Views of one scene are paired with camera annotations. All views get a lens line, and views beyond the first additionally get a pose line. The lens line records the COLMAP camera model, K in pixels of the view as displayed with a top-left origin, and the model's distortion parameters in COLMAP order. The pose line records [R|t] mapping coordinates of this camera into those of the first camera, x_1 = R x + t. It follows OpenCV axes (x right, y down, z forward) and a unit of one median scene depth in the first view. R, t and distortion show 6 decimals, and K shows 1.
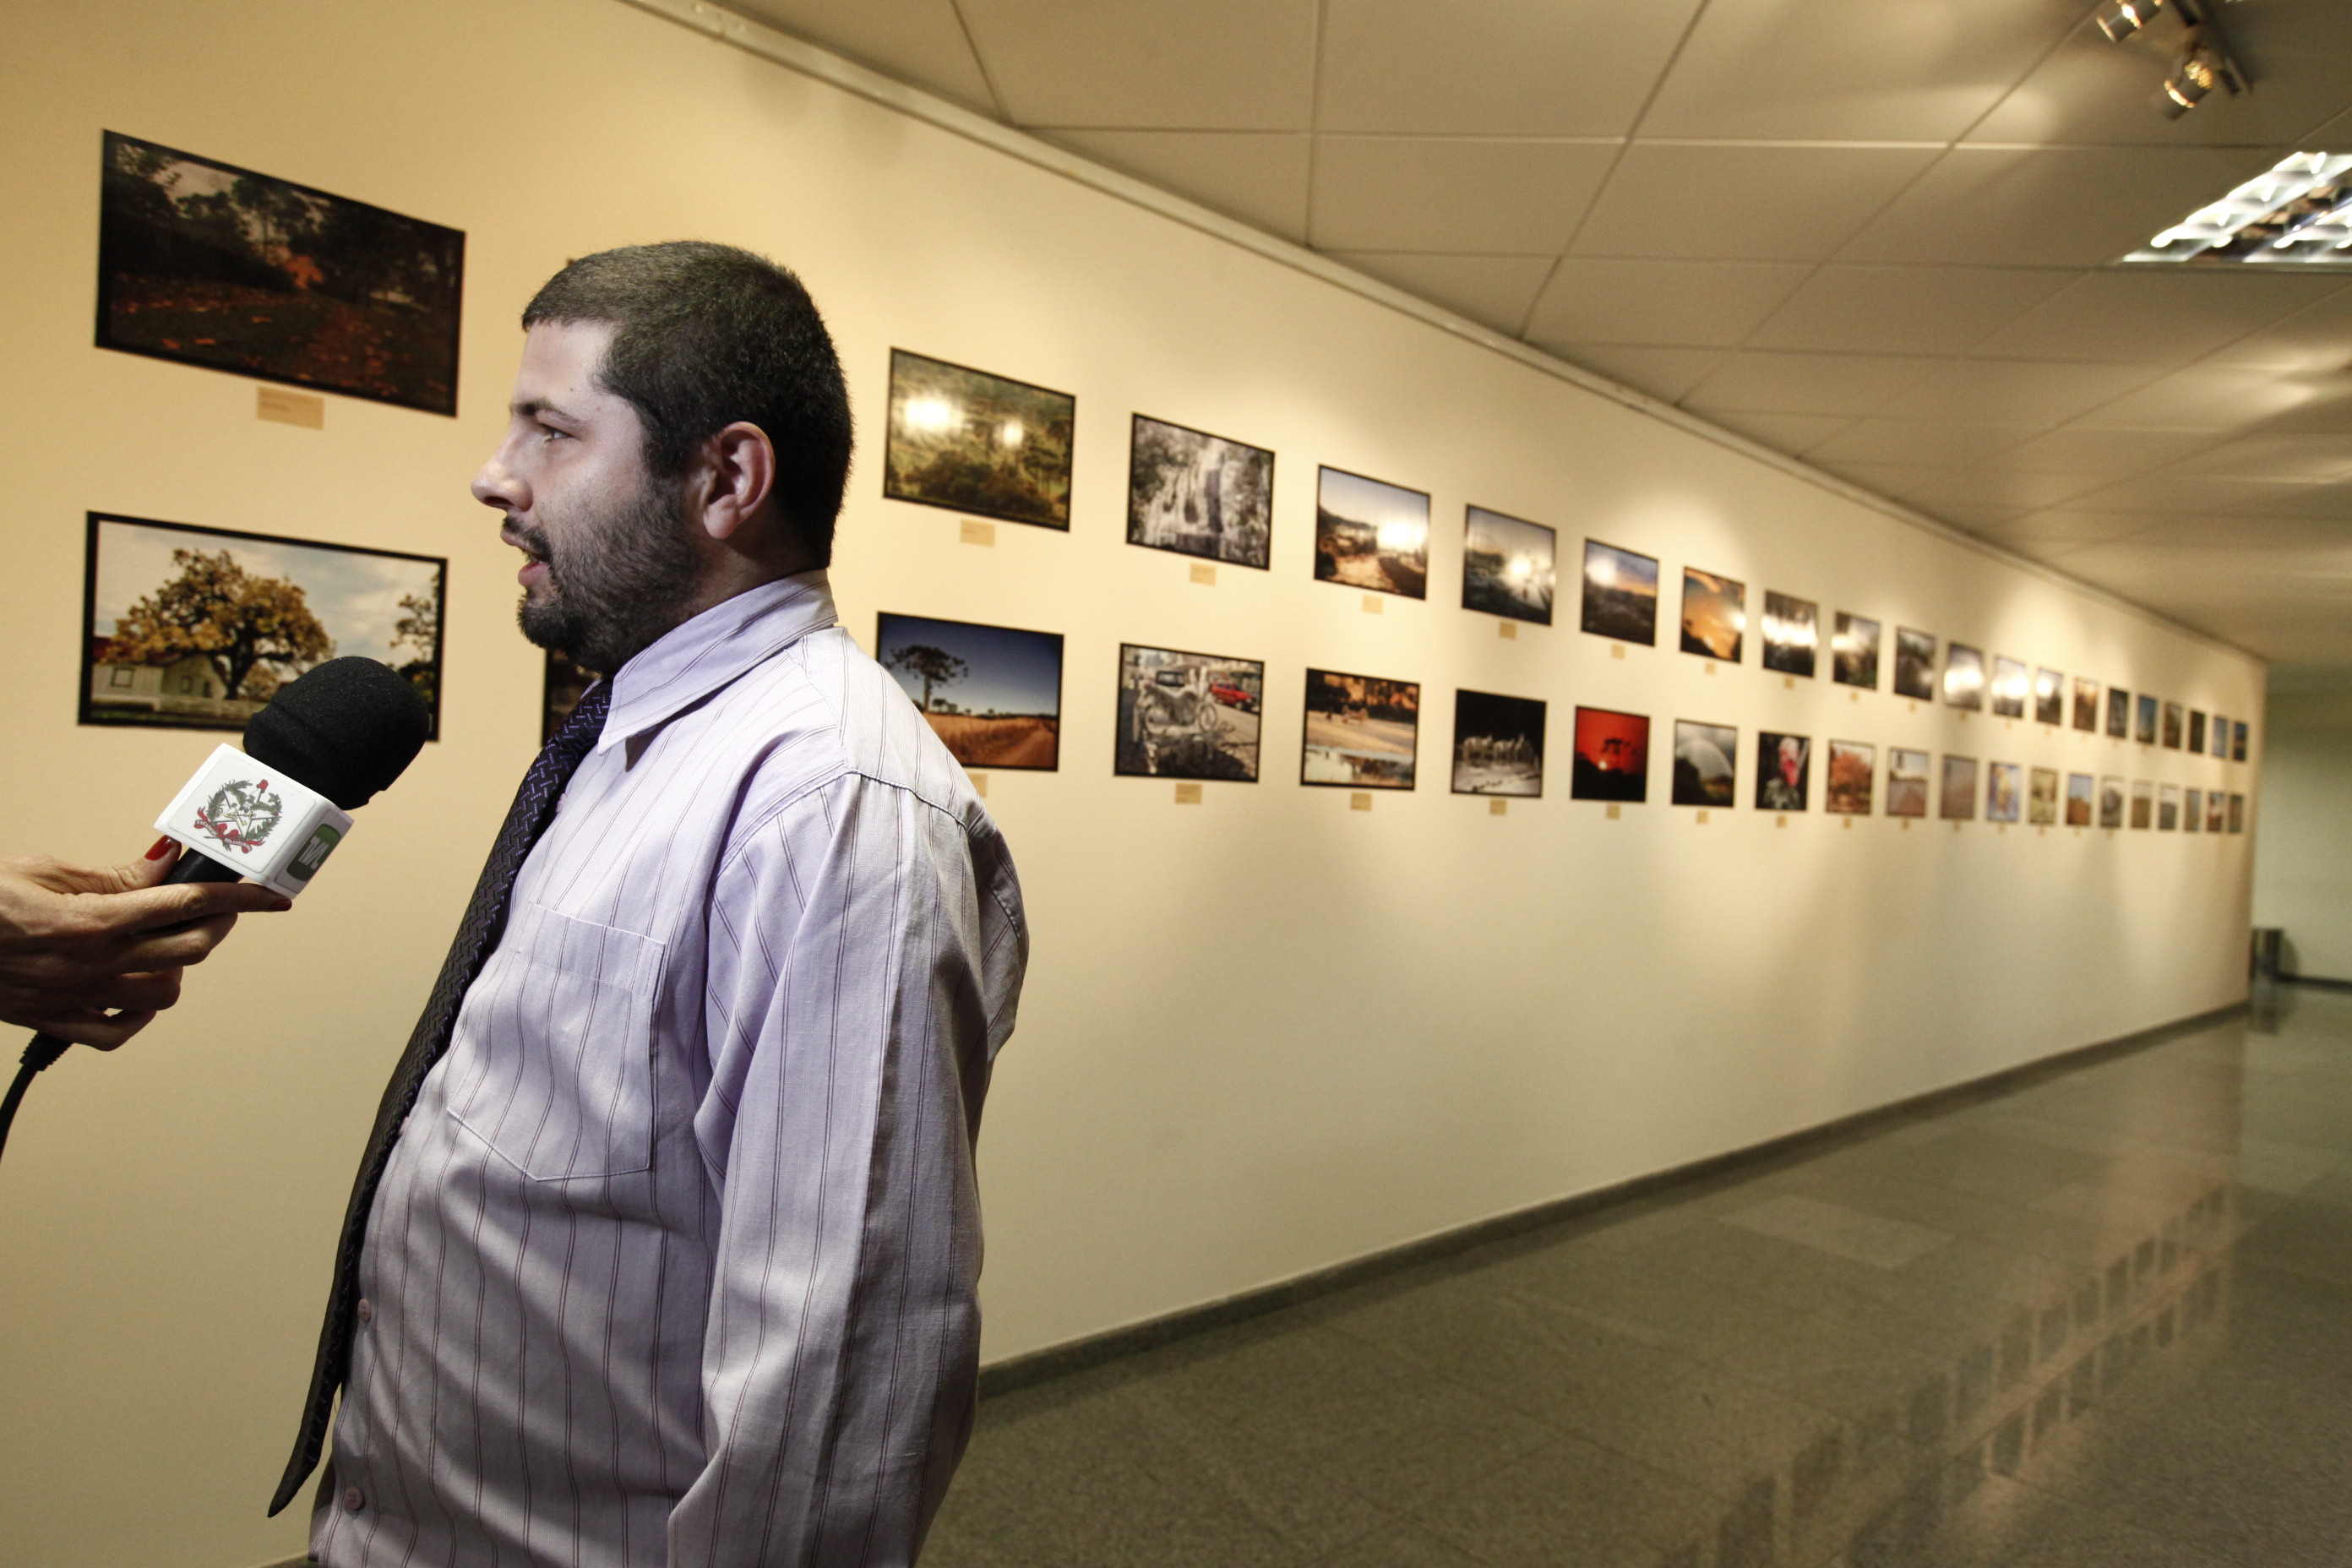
lens RADIAL K [[1368.2, 0, 1183.0], [0, 1368.2, 797.1], [0, 0, 1]] dist [-0.059558, 0.055898]
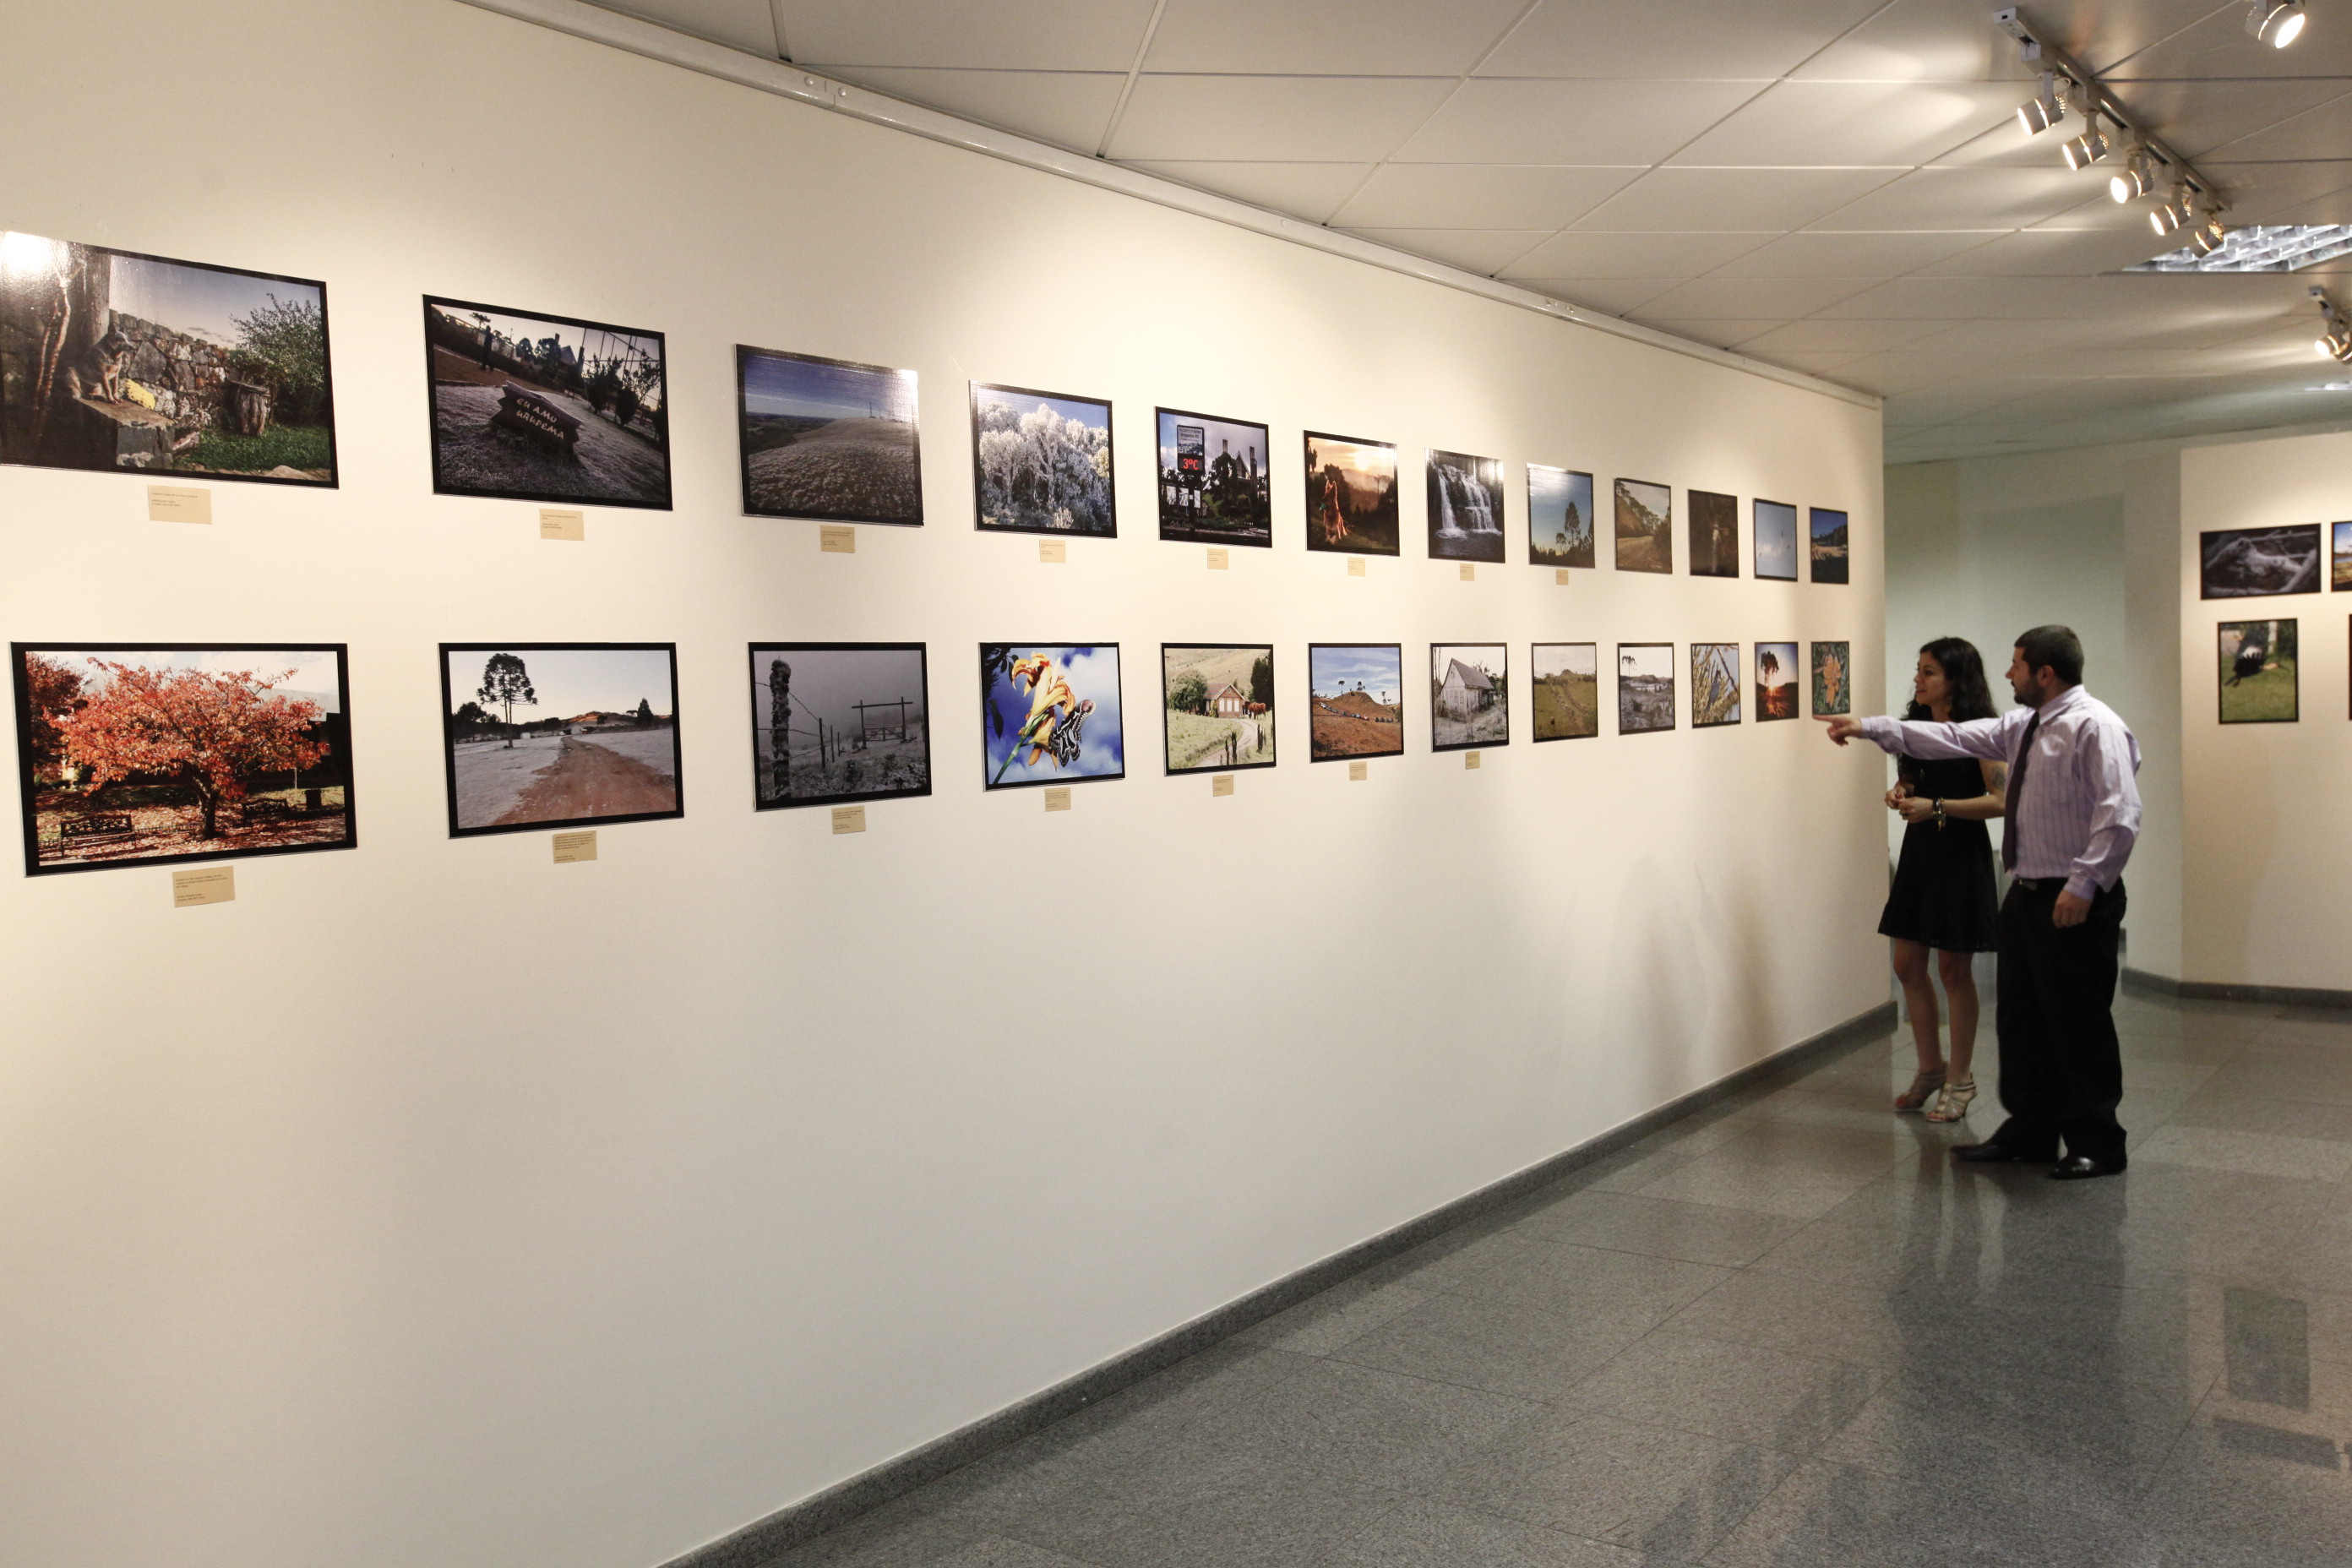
lens RADIAL K [[1985.5, 0, 1173.4], [0, 1985.5, 800.6], [0, 0, 1]] dist [-0.021744, 0.118910]
pose [[0.974850, -0.093655, 0.202228, 0.997024], [0.084195, 0.994935, 0.054909, -0.014159], [-0.206346, -0.036501, 0.977798, 0.749880]]
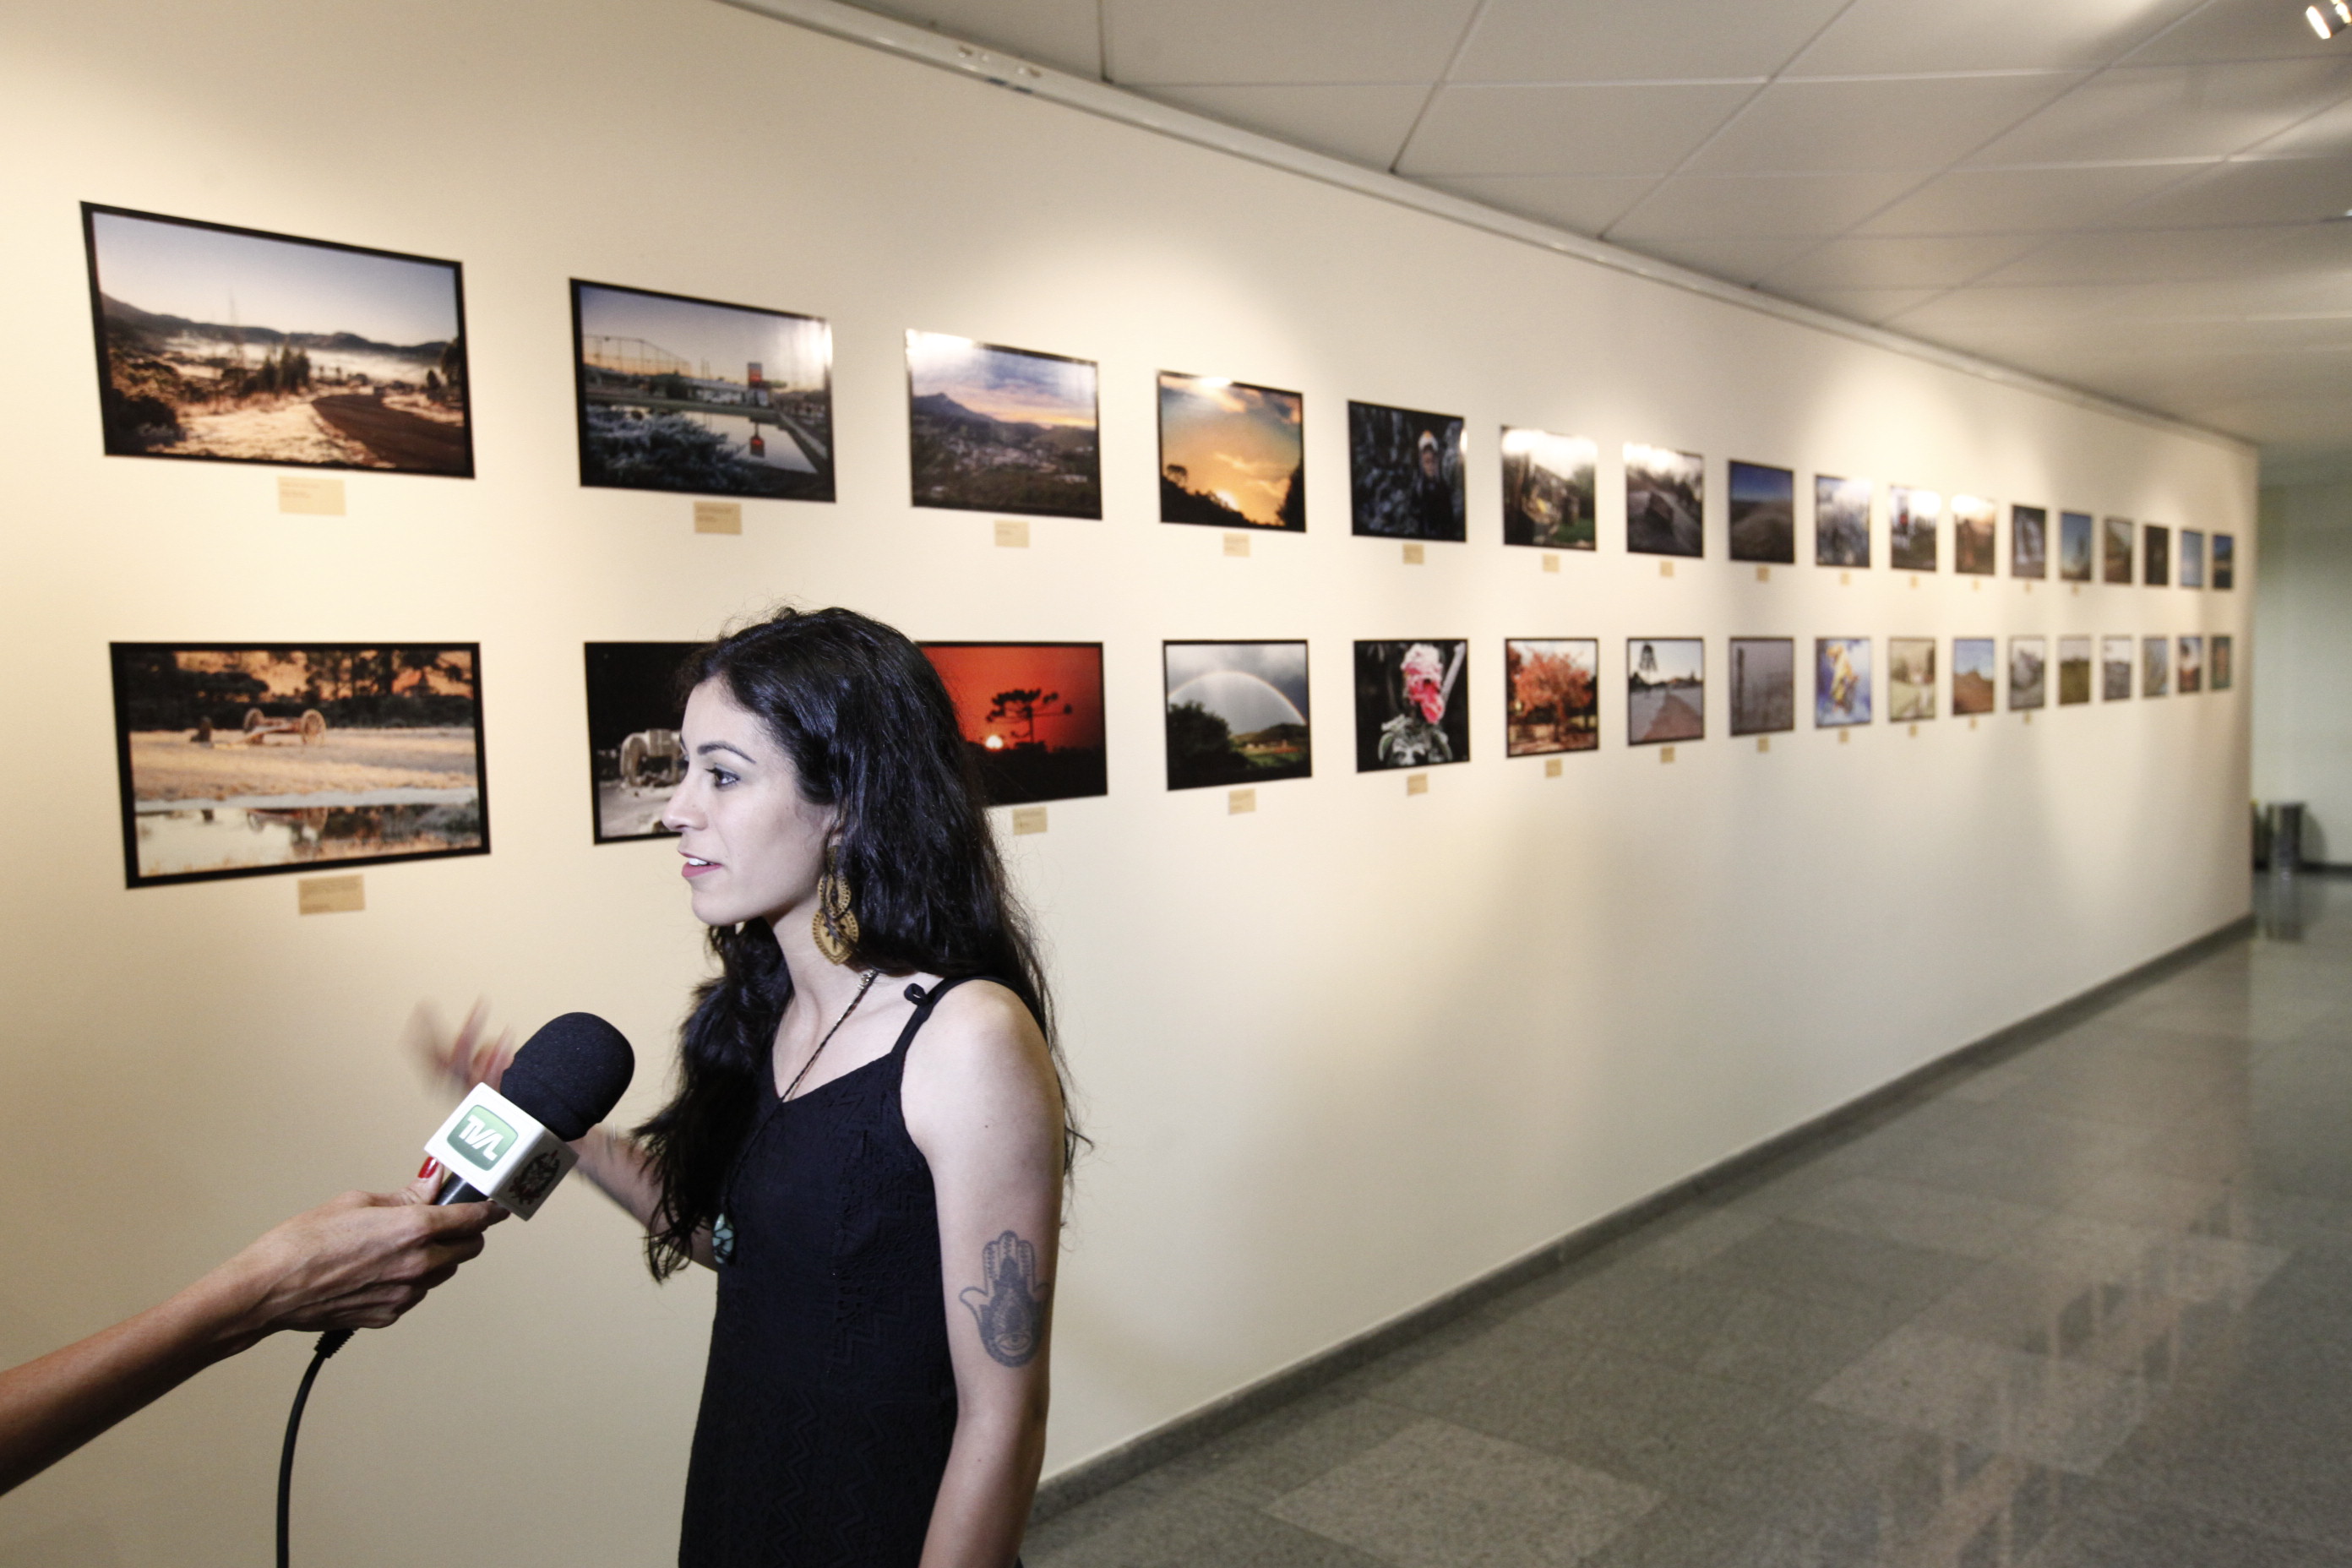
lens RADIAL K [[1742.2, 0, 1178.7], [0, 1742.2, 799.5], [0, 0, 1]] dist [-0.036006, 0.091567]
pose [[0.992451, -0.083870, 0.089476, 0.393224], [0.078435, 0.994950, 0.062621, -0.048026], [-0.094276, -0.055131, 0.994018, 0.349593]]
